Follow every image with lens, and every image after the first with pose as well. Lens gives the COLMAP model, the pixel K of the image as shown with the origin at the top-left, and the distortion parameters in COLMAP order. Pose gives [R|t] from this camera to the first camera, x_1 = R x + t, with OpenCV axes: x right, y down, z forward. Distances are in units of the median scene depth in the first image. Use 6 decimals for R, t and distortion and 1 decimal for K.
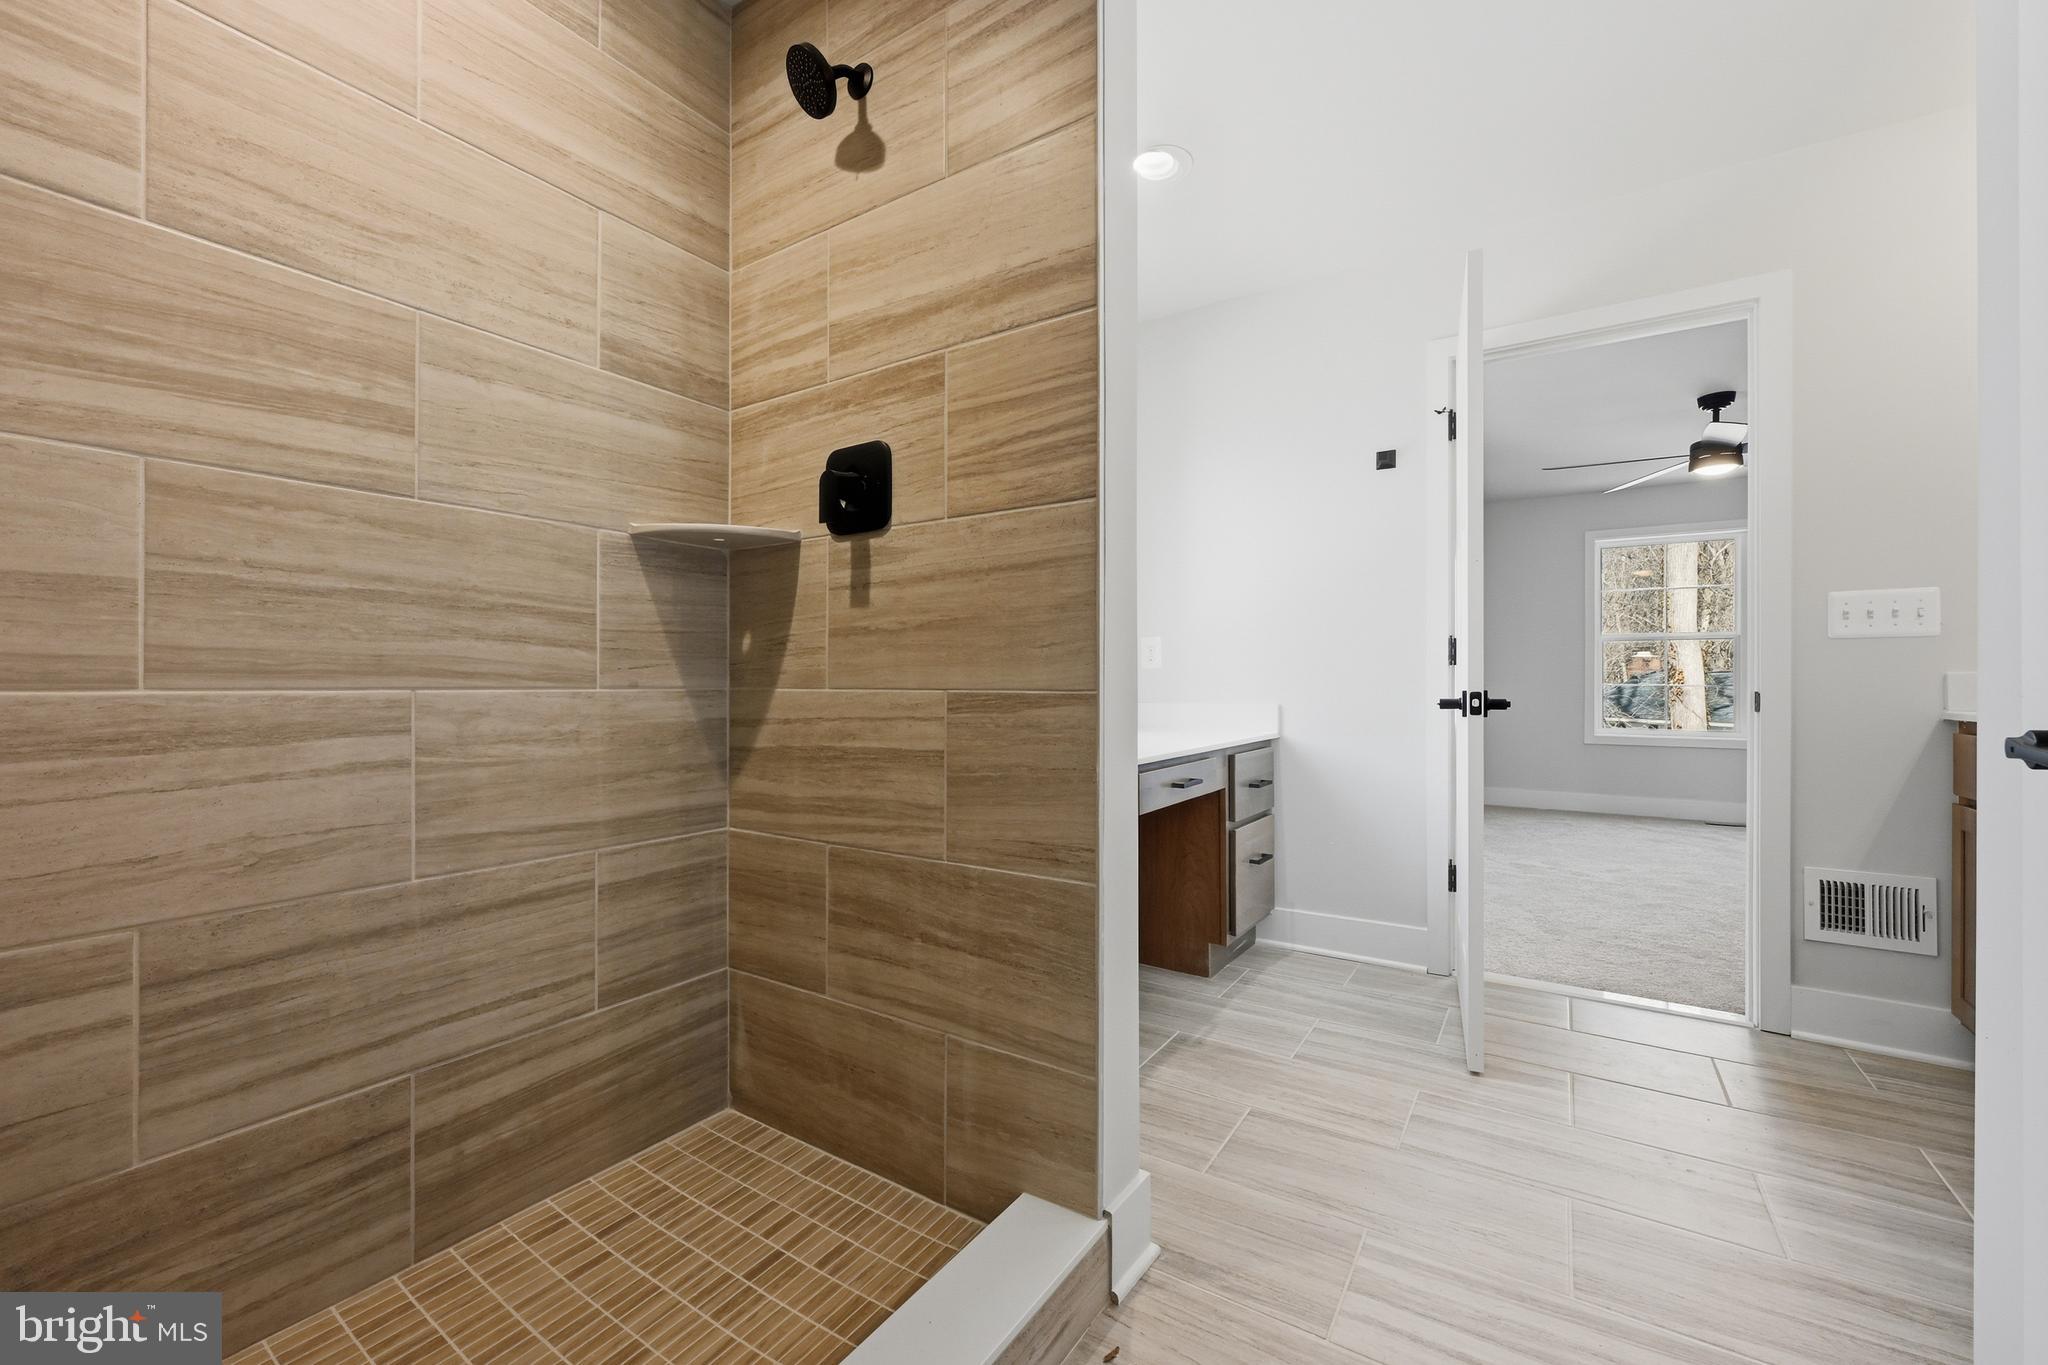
lens RADIAL K [[814.9, 0, 1026.7], [0, 814.9, 682.0], [0, 0, 1]] dist [0.001024, 0.000108]
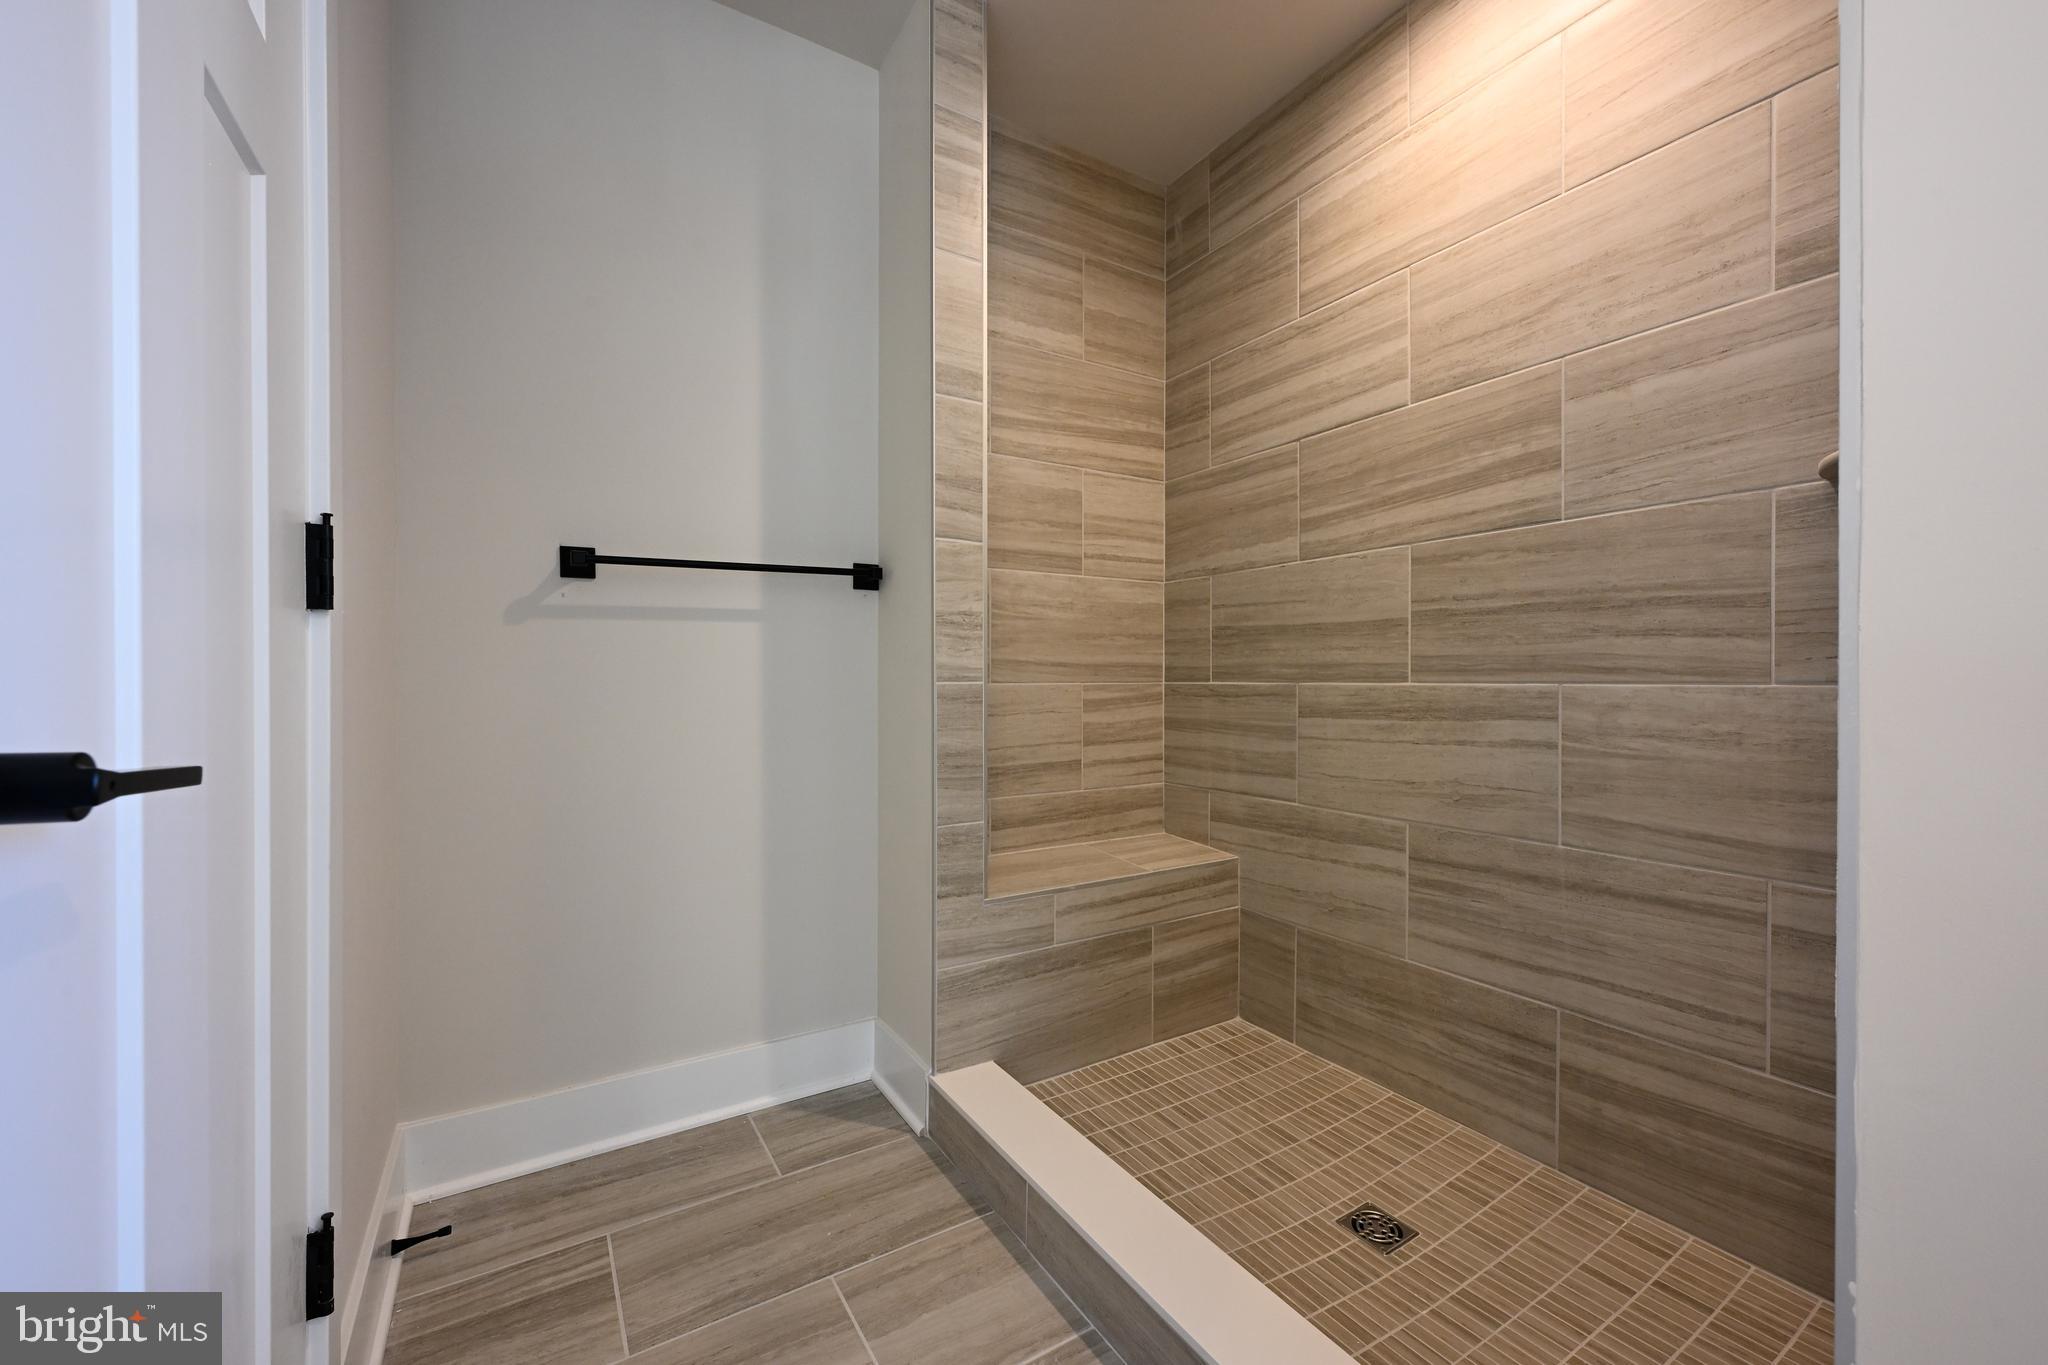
lens RADIAL K [[814.9, 0, 1026.7], [0, 814.9, 682.0], [0, 0, 1]] dist [0.001024, 0.000108]
pose [[-0.417267, 0.003258, -0.908778, 0.637279], [0.004065, 0.999990, 0.001719, 0.002017], [0.908775, -0.002977, -0.417276, 0.792306]]
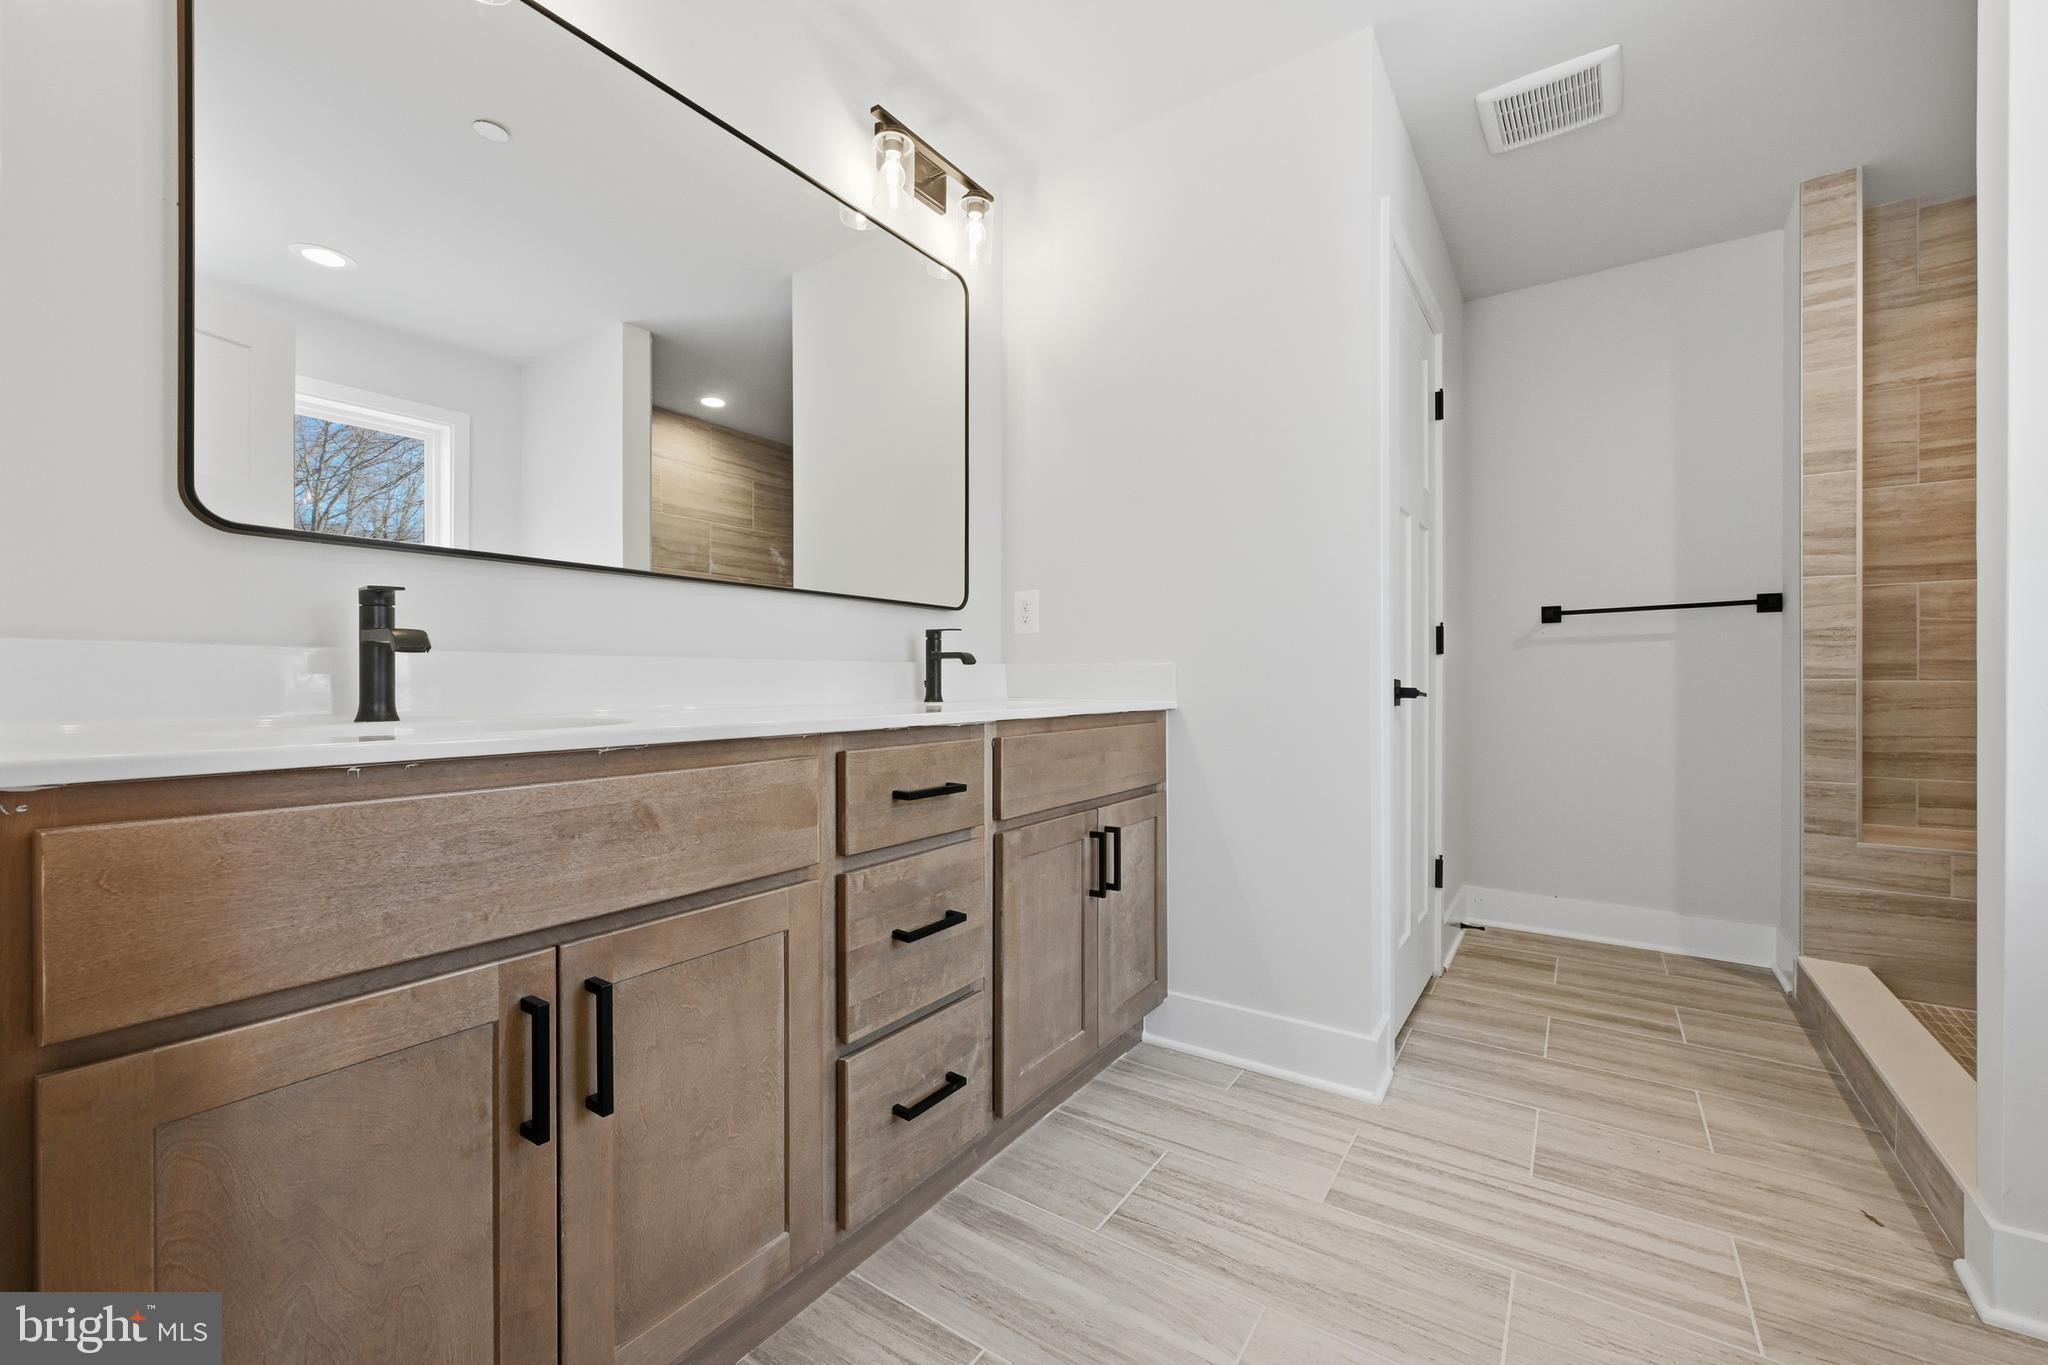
lens RADIAL K [[814.9, 0, 1026.7], [0, 814.9, 682.0], [0, 0, 1]] dist [0.001024, 0.000108]
pose [[-0.999863, -0.001957, 0.016436, 1.276880], [-0.001955, 0.999998, 0.000182, 0.014313], [-0.016436, 0.000150, -0.999865, 2.055758]]
